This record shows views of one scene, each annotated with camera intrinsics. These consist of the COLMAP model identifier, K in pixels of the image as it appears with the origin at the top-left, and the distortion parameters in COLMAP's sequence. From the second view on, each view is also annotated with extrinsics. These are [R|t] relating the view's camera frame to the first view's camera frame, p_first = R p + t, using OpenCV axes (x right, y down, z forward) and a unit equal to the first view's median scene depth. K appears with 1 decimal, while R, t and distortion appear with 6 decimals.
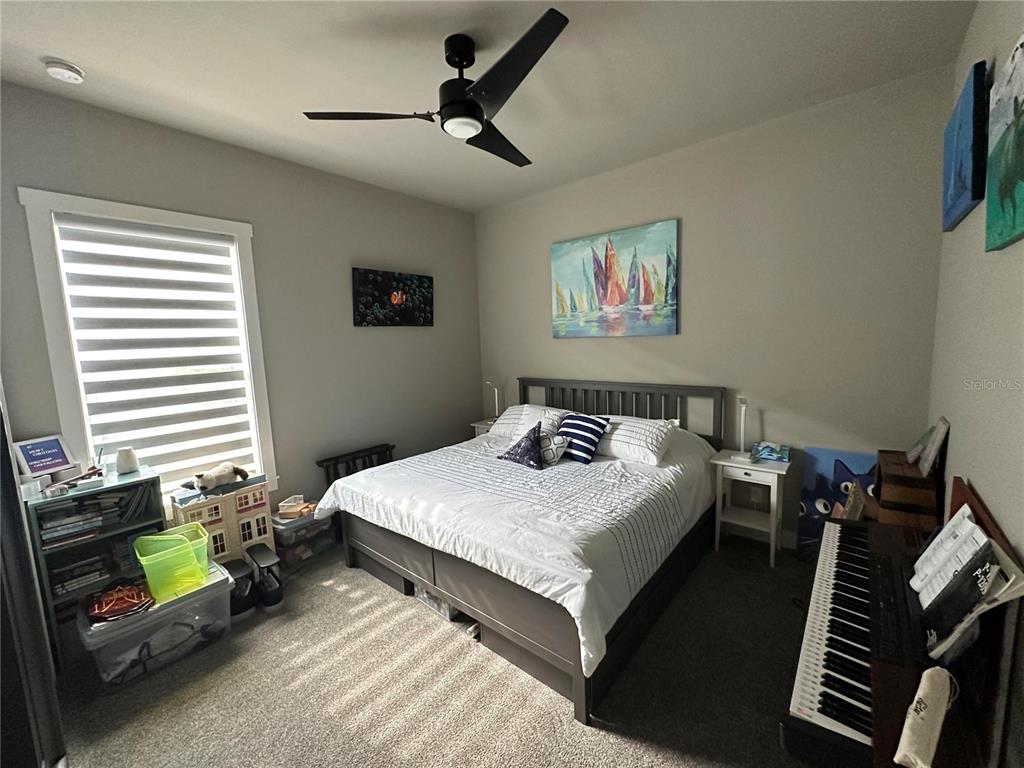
lens RADIAL K [[412.0, 0, 512.6], [0, 412.0, 384.8], [0, 0, 1]] dist [-0.002854, 0.000196]
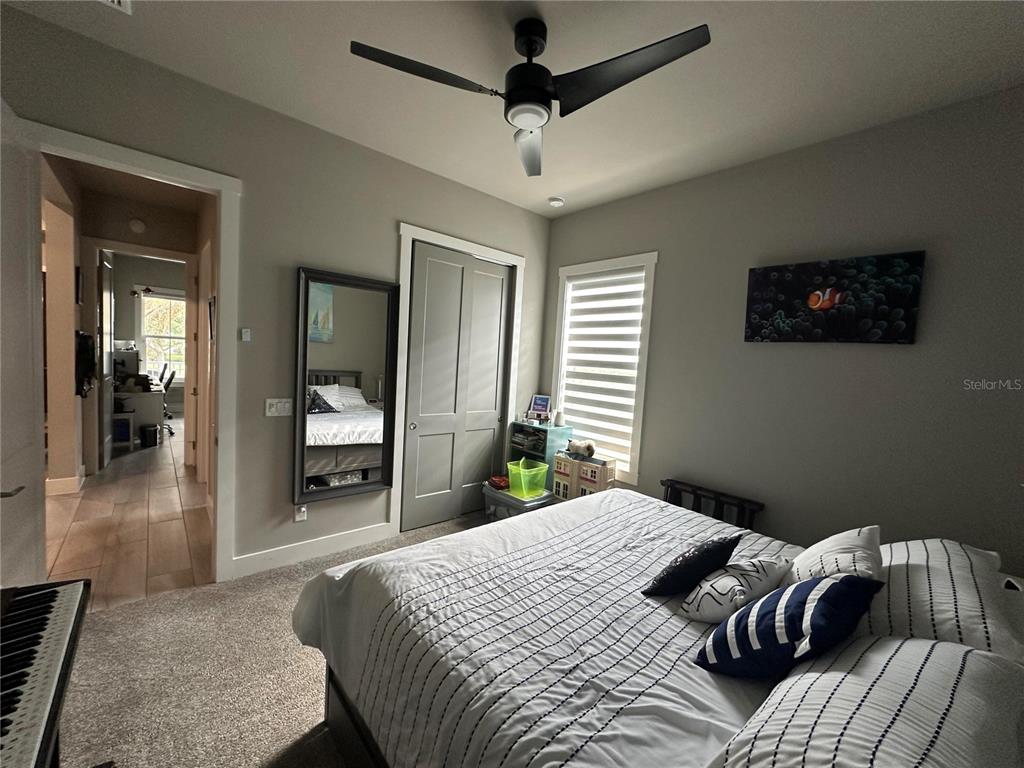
lens RADIAL K [[412.0, 0, 512.6], [0, 412.0, 384.8], [0, 0, 1]] dist [-0.002854, 0.000196]
pose [[-0.148765, 0.094664, -0.984331, 0.585887], [-0.169512, 0.978232, 0.119696, -0.095796], [0.974235, 0.184663, -0.129480, 0.823226]]
